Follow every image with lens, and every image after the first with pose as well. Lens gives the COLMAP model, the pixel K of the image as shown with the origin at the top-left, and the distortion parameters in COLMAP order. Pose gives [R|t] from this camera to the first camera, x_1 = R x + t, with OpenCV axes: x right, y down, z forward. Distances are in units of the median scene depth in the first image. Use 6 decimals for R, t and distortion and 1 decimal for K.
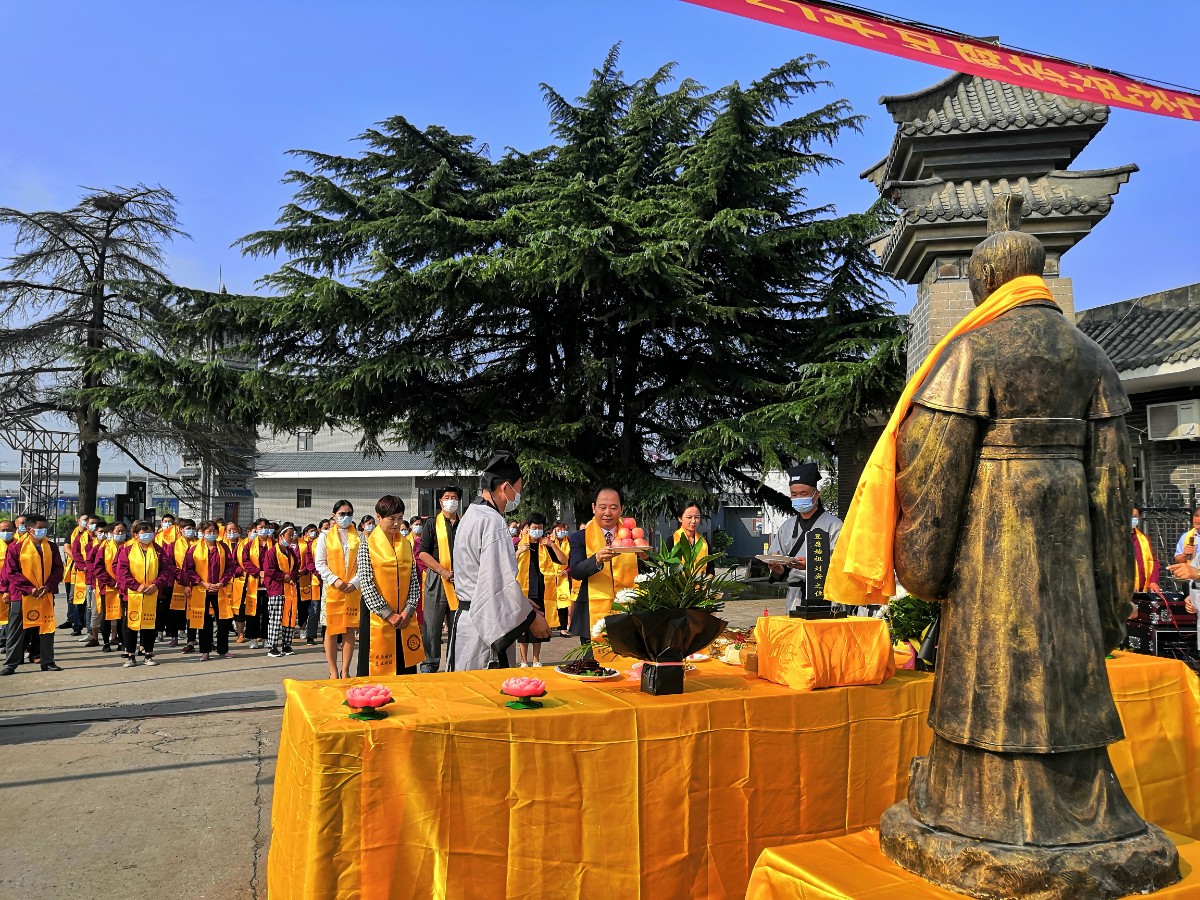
lens RADIAL K [[926.3, 0, 609.7], [0, 926.3, 462.3], [0, 0, 1]] dist [-0.005772, 0.041681]
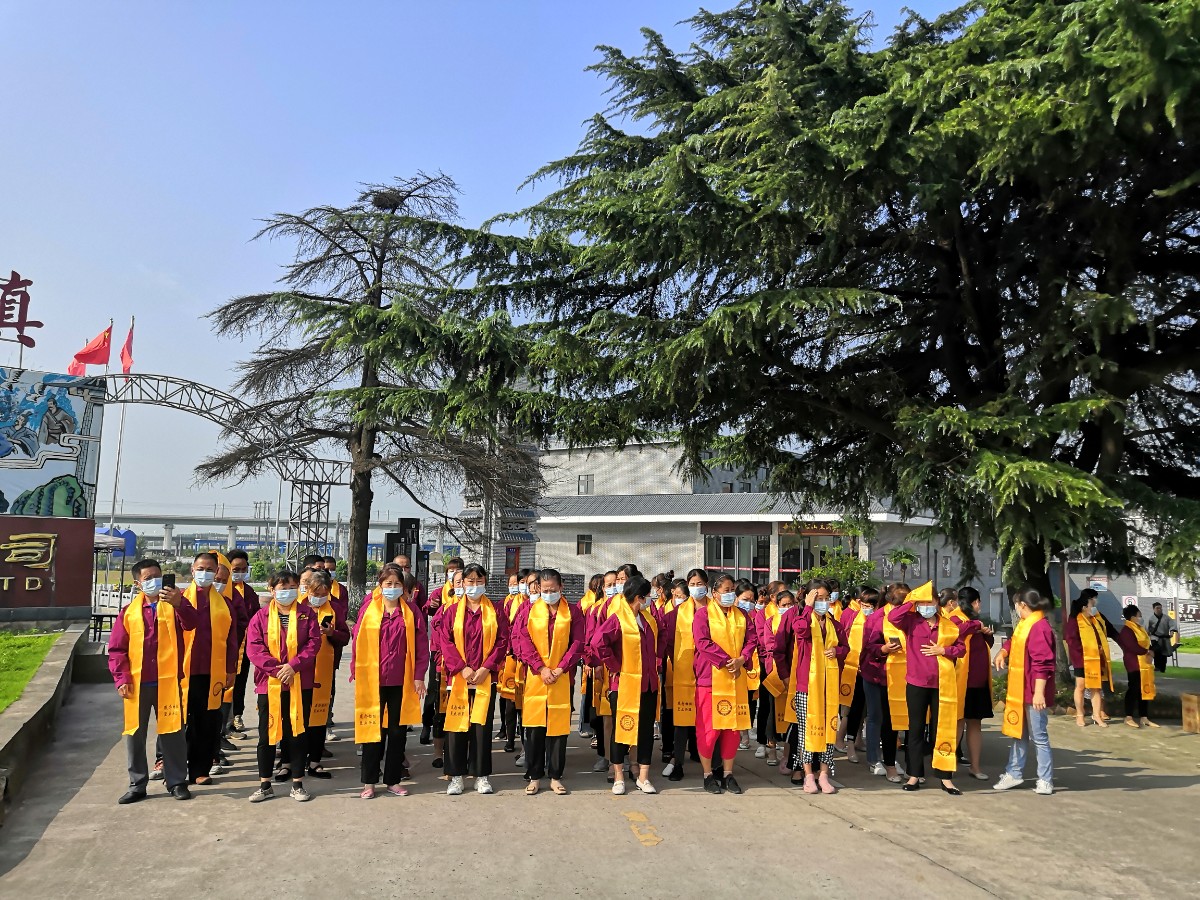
lens RADIAL K [[926.3, 0, 621.3], [0, 926.3, 454.4], [0, 0, 1]] dist [-0.005772, 0.041681]
pose [[0.963442, -0.016340, -0.267417, -0.163819], [-0.000625, 0.997999, -0.063233, 0.026284], [0.267915, 0.061089, 0.961504, 0.394061]]
